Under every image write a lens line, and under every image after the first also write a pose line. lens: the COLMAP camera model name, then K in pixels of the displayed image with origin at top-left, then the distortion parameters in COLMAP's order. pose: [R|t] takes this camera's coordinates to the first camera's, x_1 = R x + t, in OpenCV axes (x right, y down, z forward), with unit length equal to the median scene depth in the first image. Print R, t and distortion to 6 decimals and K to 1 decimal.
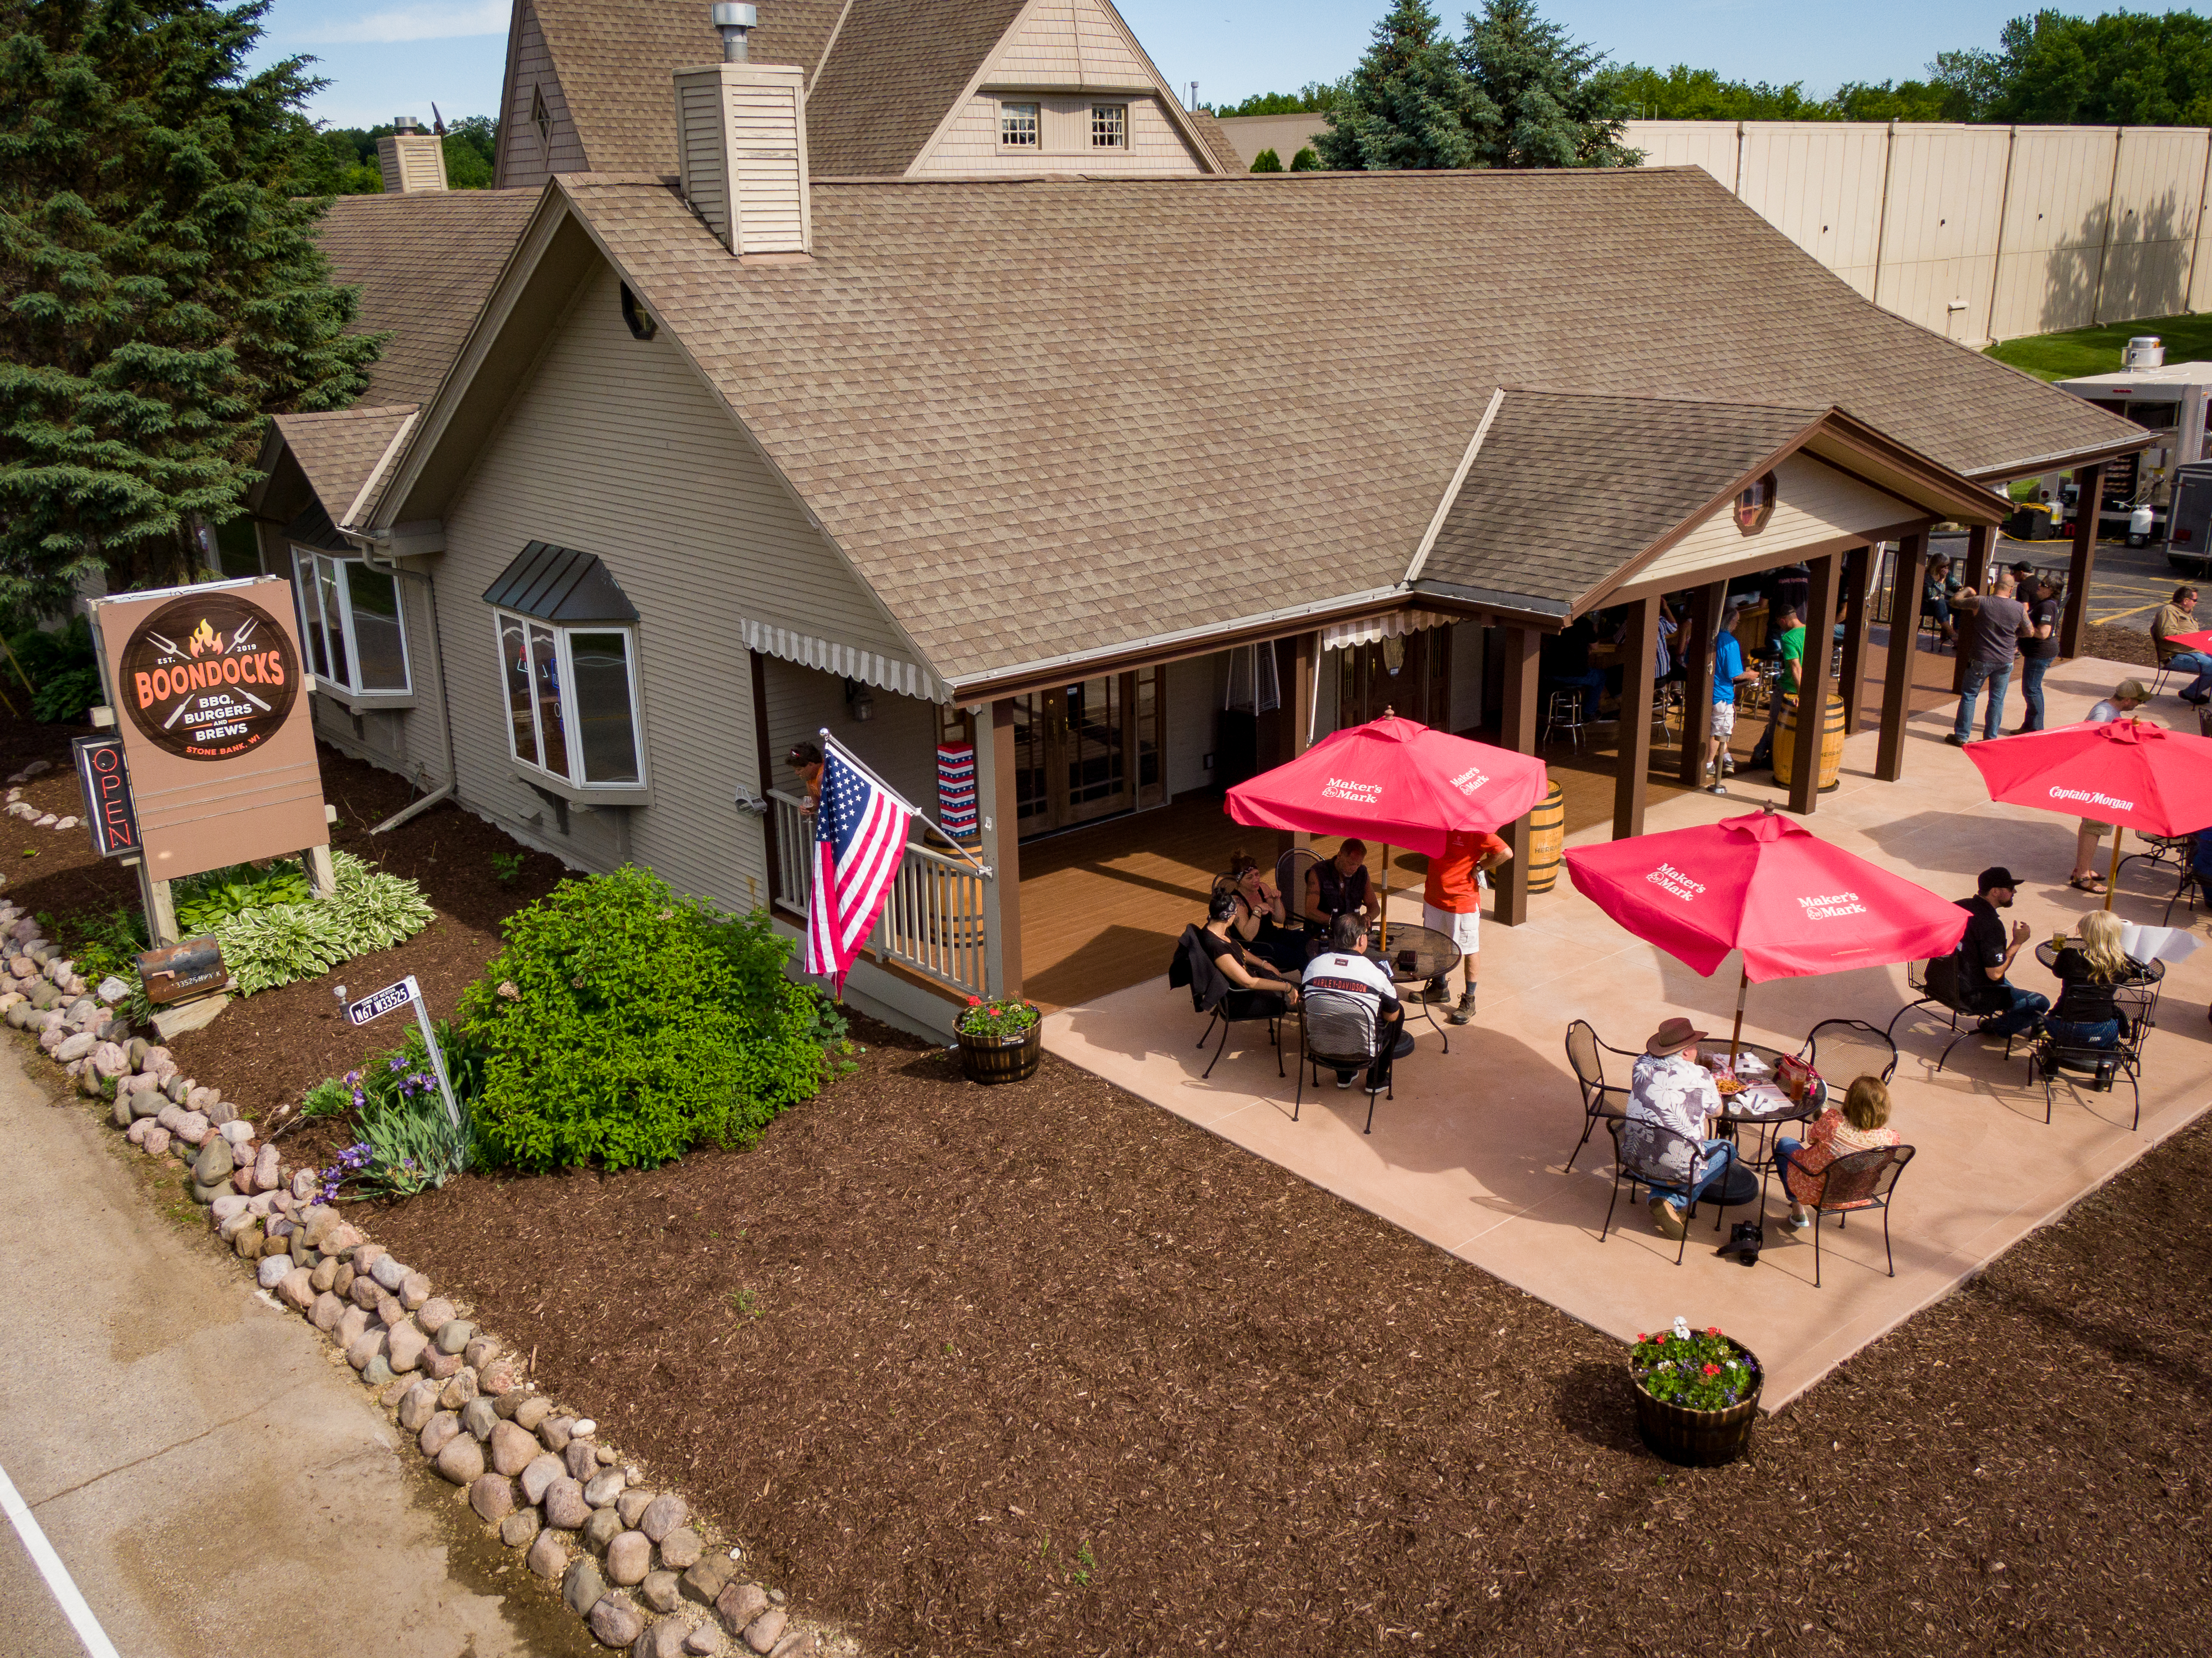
lens RADIAL K [[2034.2, 0, 1109.9], [0, 2034.2, 835.2], [0, 0, 1]] dist [0.032667, 0.000000]
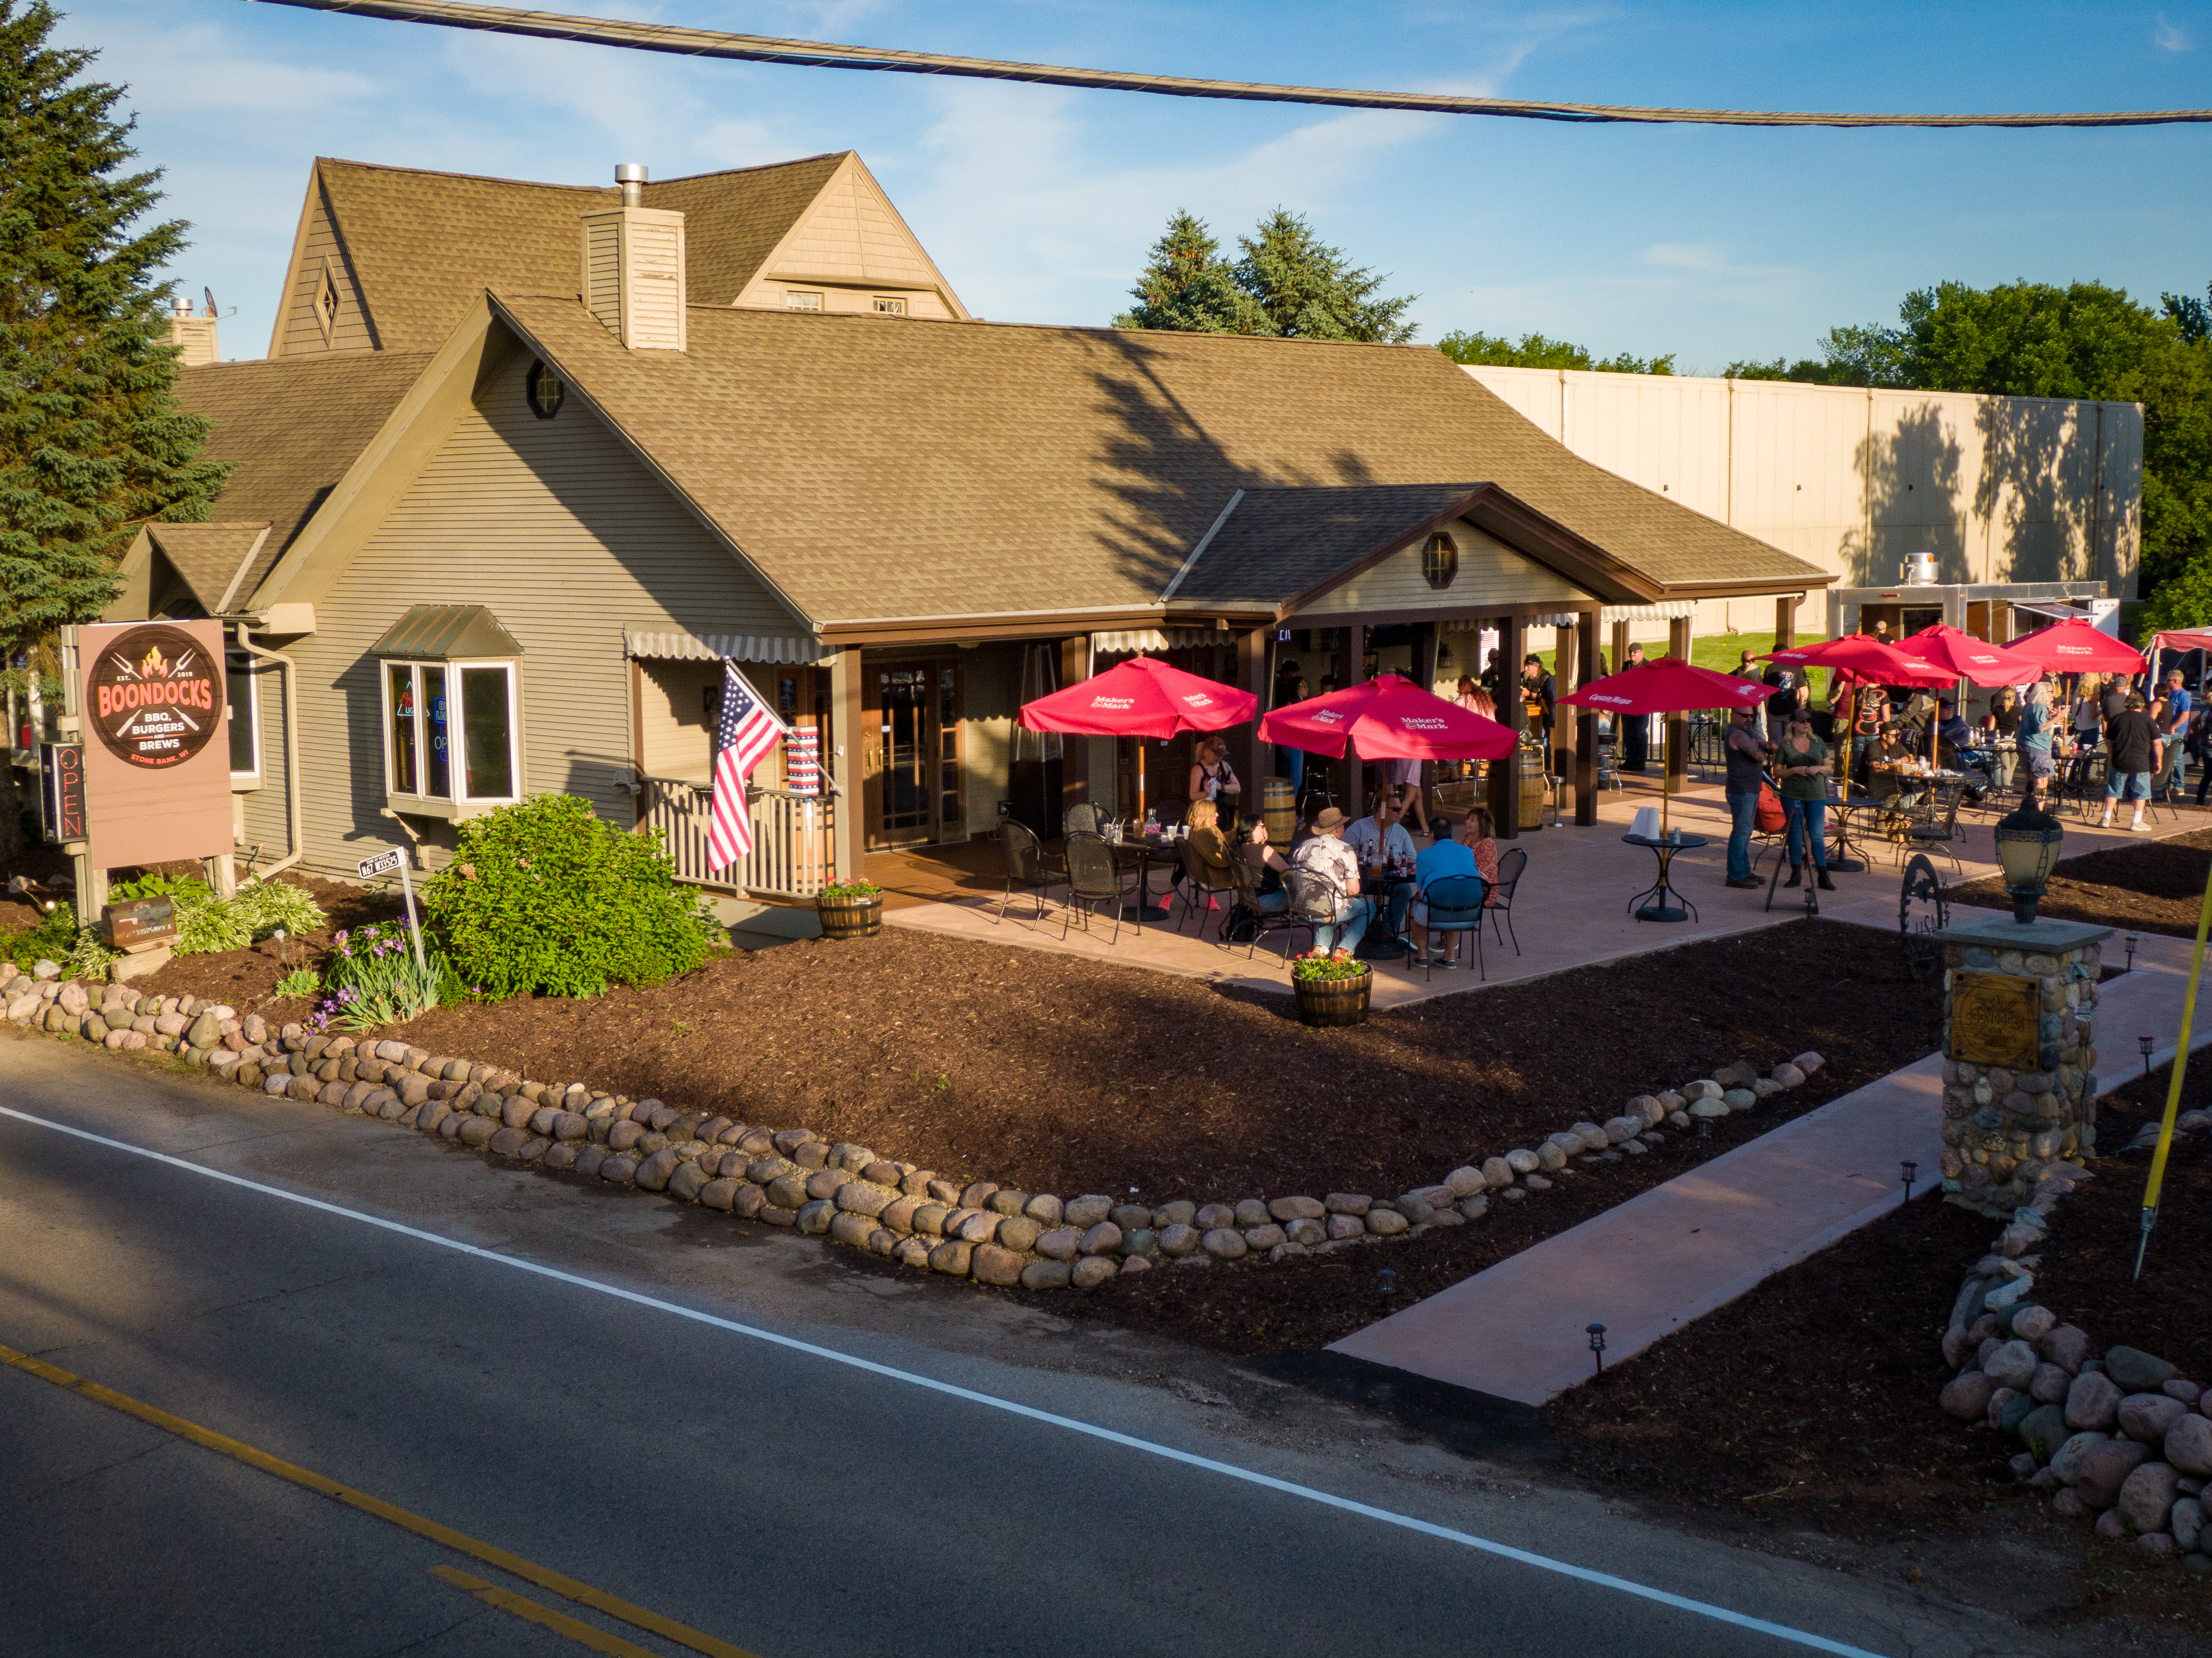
lens RADIAL K [[2859.5, 0, 1105.5], [0, 2859.5, 827.8], [0, 0, 1]] dist [0.047296, 0.000000]
pose [[0.995378, -0.000598, 0.096030, -0.053756], [0.019167, 0.981098, -0.192559, 0.321975], [-0.094100, 0.193510, 0.976575, -0.643173]]
